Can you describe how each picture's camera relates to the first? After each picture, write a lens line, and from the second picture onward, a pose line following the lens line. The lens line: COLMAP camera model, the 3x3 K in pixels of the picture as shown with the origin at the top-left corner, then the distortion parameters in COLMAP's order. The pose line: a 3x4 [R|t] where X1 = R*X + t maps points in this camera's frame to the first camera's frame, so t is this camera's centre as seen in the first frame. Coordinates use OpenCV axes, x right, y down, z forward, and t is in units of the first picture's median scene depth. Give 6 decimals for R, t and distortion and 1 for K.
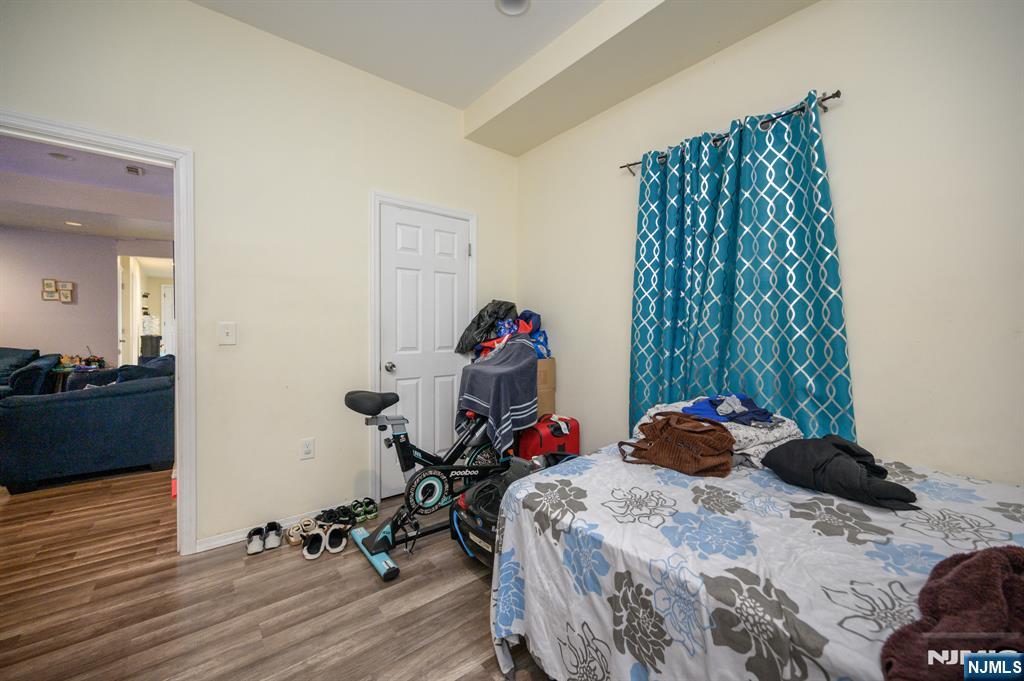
lens RADIAL K [[401.6, 0, 511.8], [0, 401.6, 336.3], [0, 0, 1]] dist [0.000128, -0.000259]
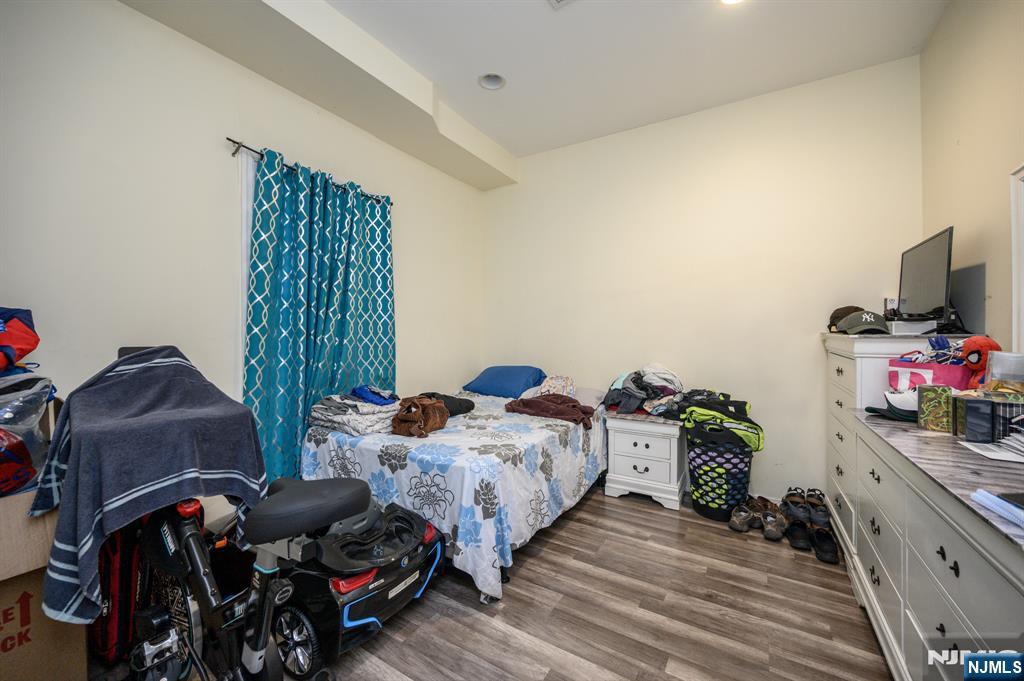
lens RADIAL K [[401.6, 0, 511.8], [0, 401.6, 336.3], [0, 0, 1]] dist [0.000128, -0.000259]
pose [[-0.345411, -0.001538, 0.938450, -0.959929], [0.009539, 0.999941, 0.005150, -0.027316], [-0.938403, 0.010731, -0.345376, 1.058289]]
